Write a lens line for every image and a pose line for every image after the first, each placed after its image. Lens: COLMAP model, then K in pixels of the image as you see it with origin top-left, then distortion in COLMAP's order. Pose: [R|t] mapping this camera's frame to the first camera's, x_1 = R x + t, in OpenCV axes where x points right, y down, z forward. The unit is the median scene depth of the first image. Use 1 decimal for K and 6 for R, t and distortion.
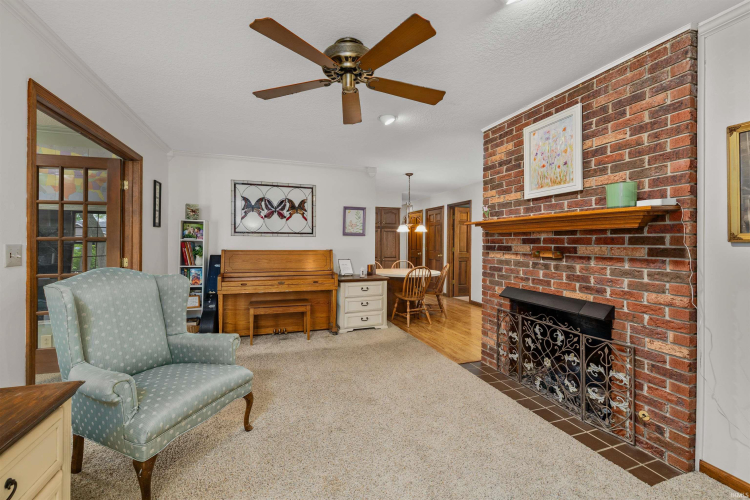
lens RADIAL K [[316.5, 0, 370.9], [0, 316.5, 239.3], [0, 0, 1]] dist [0.000140, -0.000249]
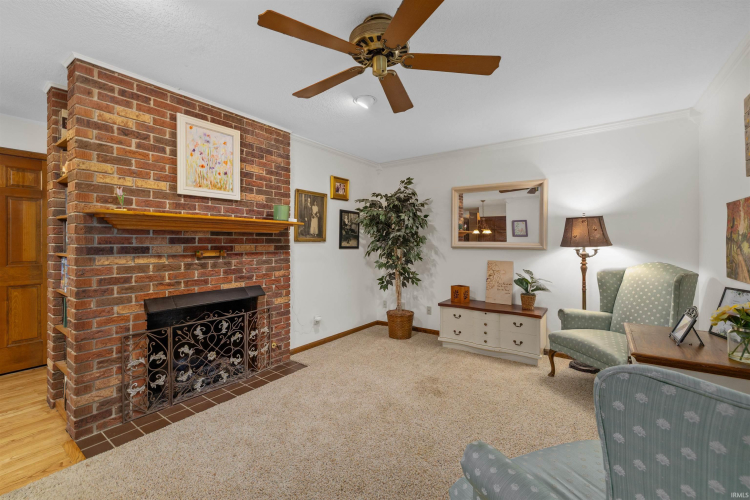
lens RADIAL K [[317.6, 0, 375.0], [0, 317.6, 250.0], [0, 0, 1]] dist [-0.001177, -0.000163]
pose [[-0.587232, -0.015642, 0.809267, -0.618696], [-0.002921, 0.999848, 0.017206, 0.016442], [-0.809413, 0.007740, -0.587189, 1.191956]]
